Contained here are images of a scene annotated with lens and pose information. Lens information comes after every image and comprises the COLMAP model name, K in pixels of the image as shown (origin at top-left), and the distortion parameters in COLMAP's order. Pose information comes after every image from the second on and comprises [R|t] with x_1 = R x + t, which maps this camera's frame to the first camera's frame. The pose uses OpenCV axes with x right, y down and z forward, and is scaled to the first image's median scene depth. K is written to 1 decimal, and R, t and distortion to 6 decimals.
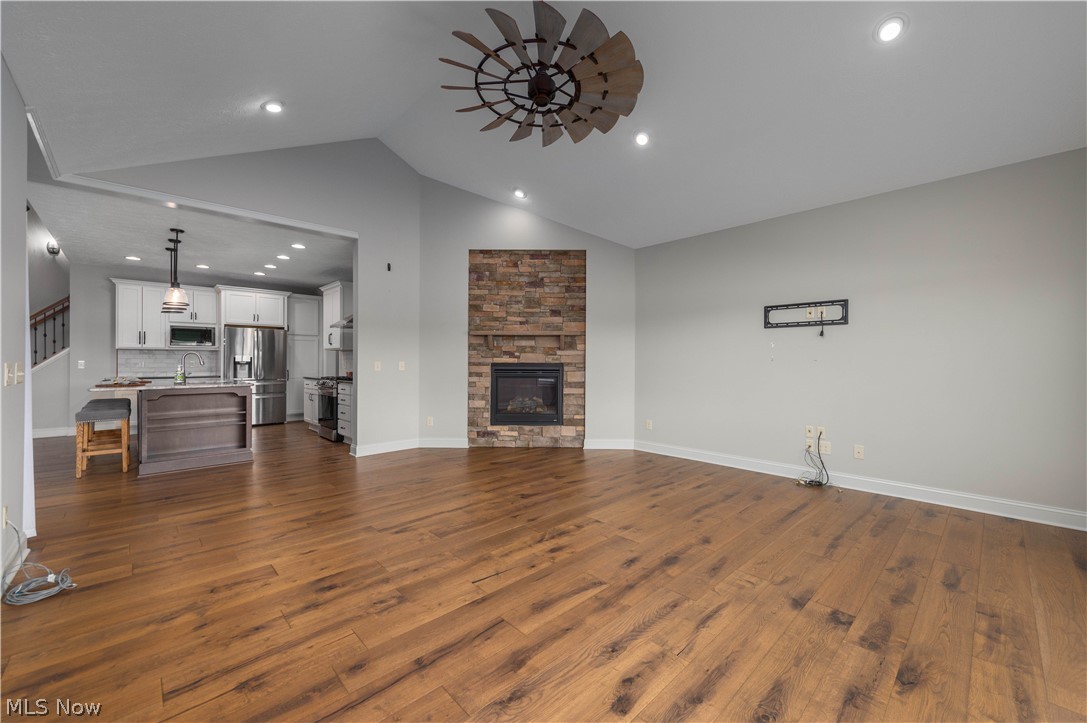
lens RADIAL K [[424.7, 0, 556.4], [0, 424.7, 360.8], [0, 0, 1]] dist [0.009235, -0.000542]
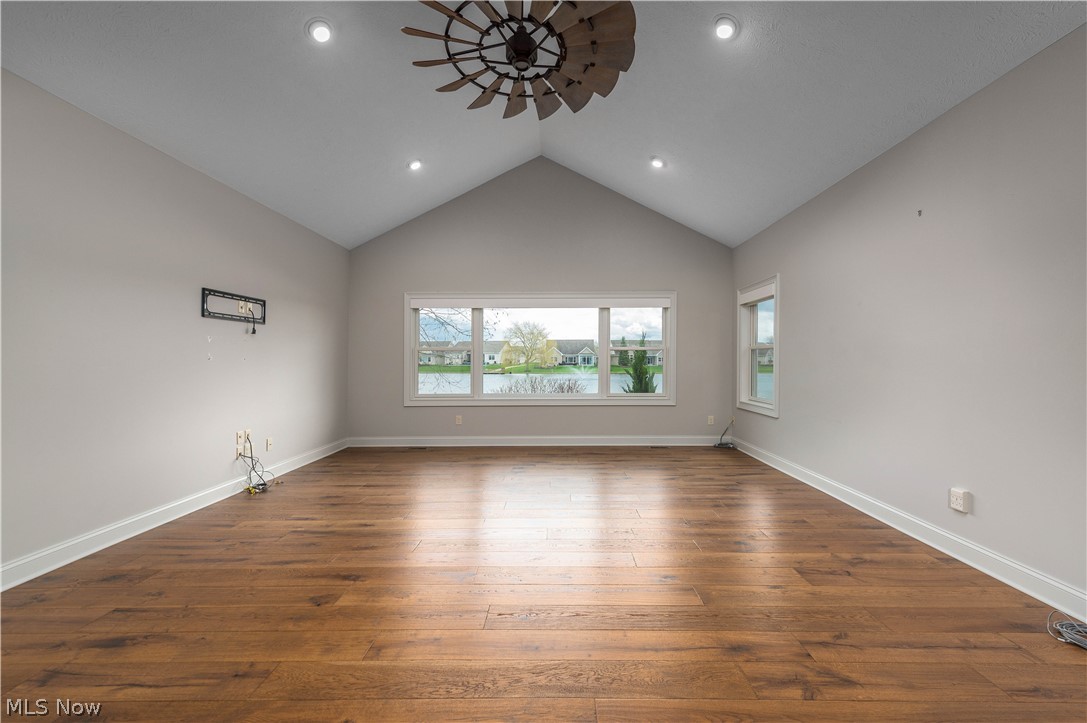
lens RADIAL K [[431.2, 0, 557.4], [0, 431.2, 361.1], [0, 0, 1]] dist [0.009133, -0.000915]
pose [[-0.714882, -0.004153, 0.699233, -0.391587], [-0.002789, 0.999991, 0.003087, -0.000923], [-0.699239, 0.000257, -0.714888, 0.865931]]
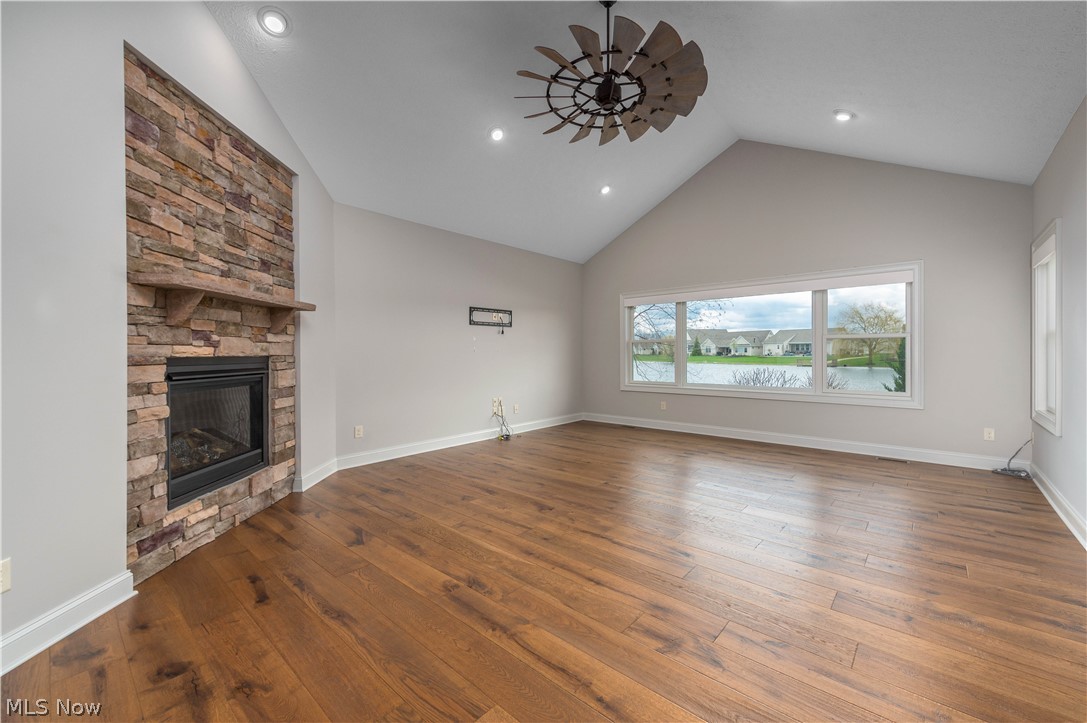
lens RADIAL K [[433.8, 0, 560.3], [0, 433.8, 353.2], [0, 0, 1]] dist [0.010220, -0.000695]
pose [[-0.090836, -0.005655, 0.995850, -0.604024], [0.002623, 0.999979, 0.005917, -0.001010], [-0.995862, 0.003150, -0.090819, 0.666912]]
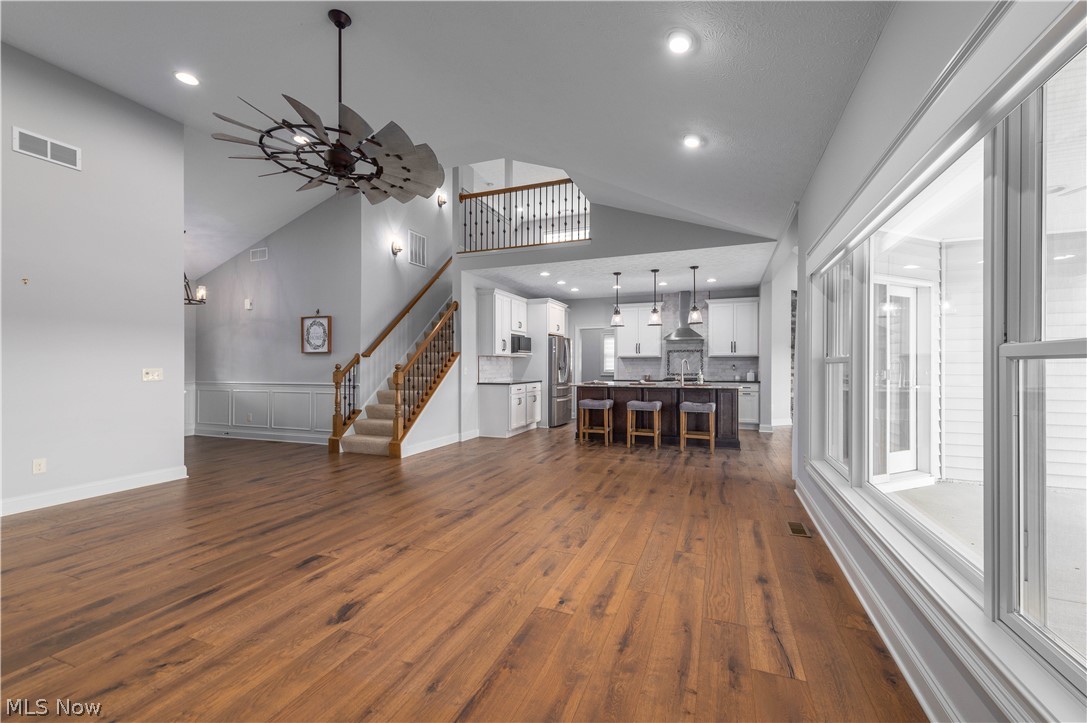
lens RADIAL K [[431.2, 0, 557.4], [0, 431.2, 361.1], [0, 0, 1]] dist [0.009133, -0.000915]
pose [[0.905586, -0.000598, 0.424162, -1.568898], [0.003693, 0.999972, -0.006474, -0.008711], [-0.424147, 0.007429, 0.905563, -0.016835]]
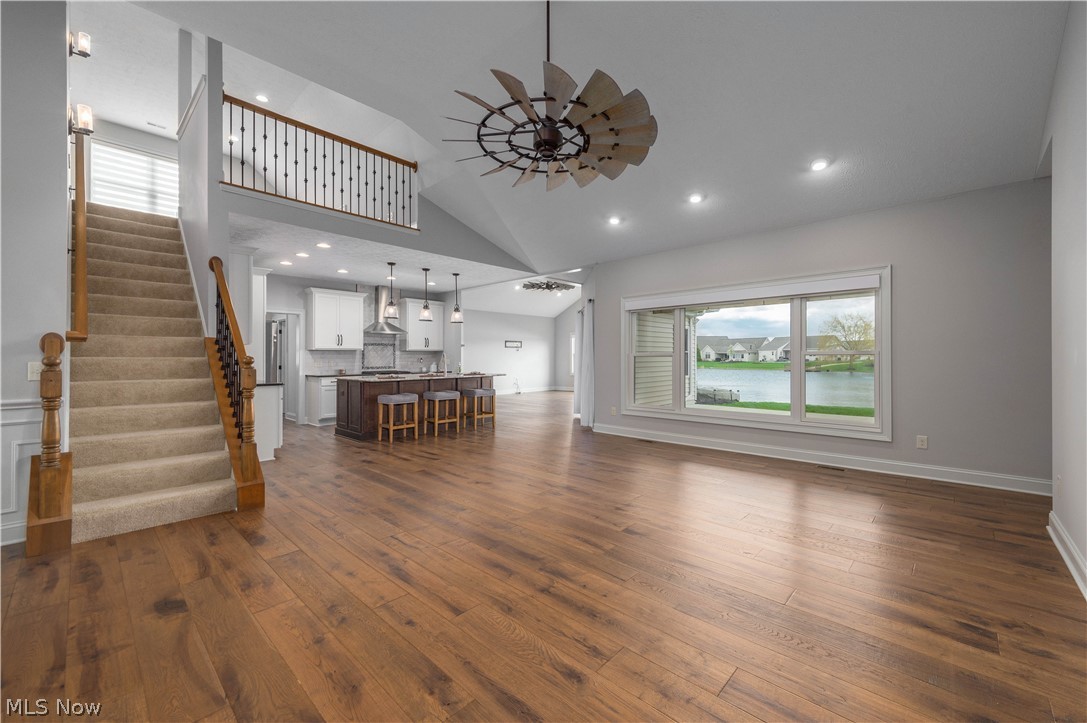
lens RADIAL K [[433.8, 0, 560.3], [0, 433.8, 353.2], [0, 0, 1]] dist [0.010220, -0.000695]
pose [[-0.062668, 0.007632, 0.998005, -2.111890], [0.001980, 0.999970, -0.007522, -0.008680], [-0.998032, 0.001504, -0.062681, 0.621247]]
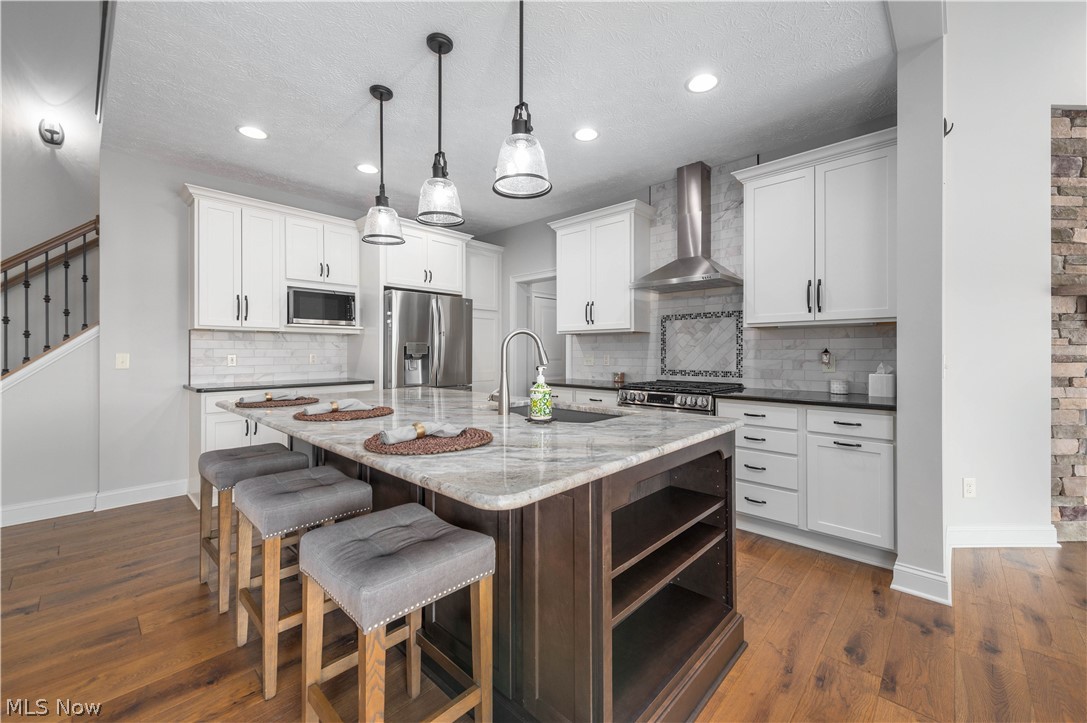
lens RADIAL K [[433.1, 0, 555.8], [0, 433.1, 350.2], [0, 0, 1]] dist [0.008923, -0.000426]
pose [[0.998523, -0.001759, 0.054305, -0.753958], [0.001902, 0.999995, -0.002588, -0.001758], [-0.054300, 0.002687, 0.998521, 0.561209]]
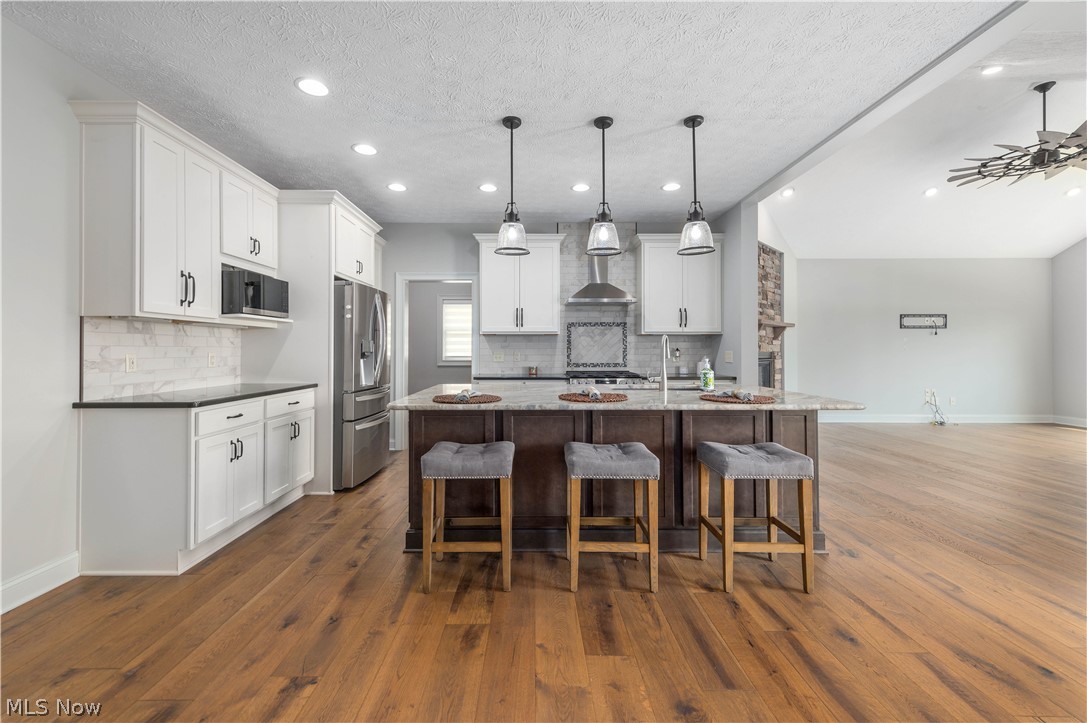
lens RADIAL K [[442.2, 0, 530.8], [0, 442.2, 344.5], [0, 0, 1]] dist [0.012415, -0.000144]
pose [[0.703326, 0.006097, 0.710841, -1.246497], [0.000896, 0.999955, -0.009464, -0.003242], [-0.710867, 0.007293, 0.703289, 0.636482]]
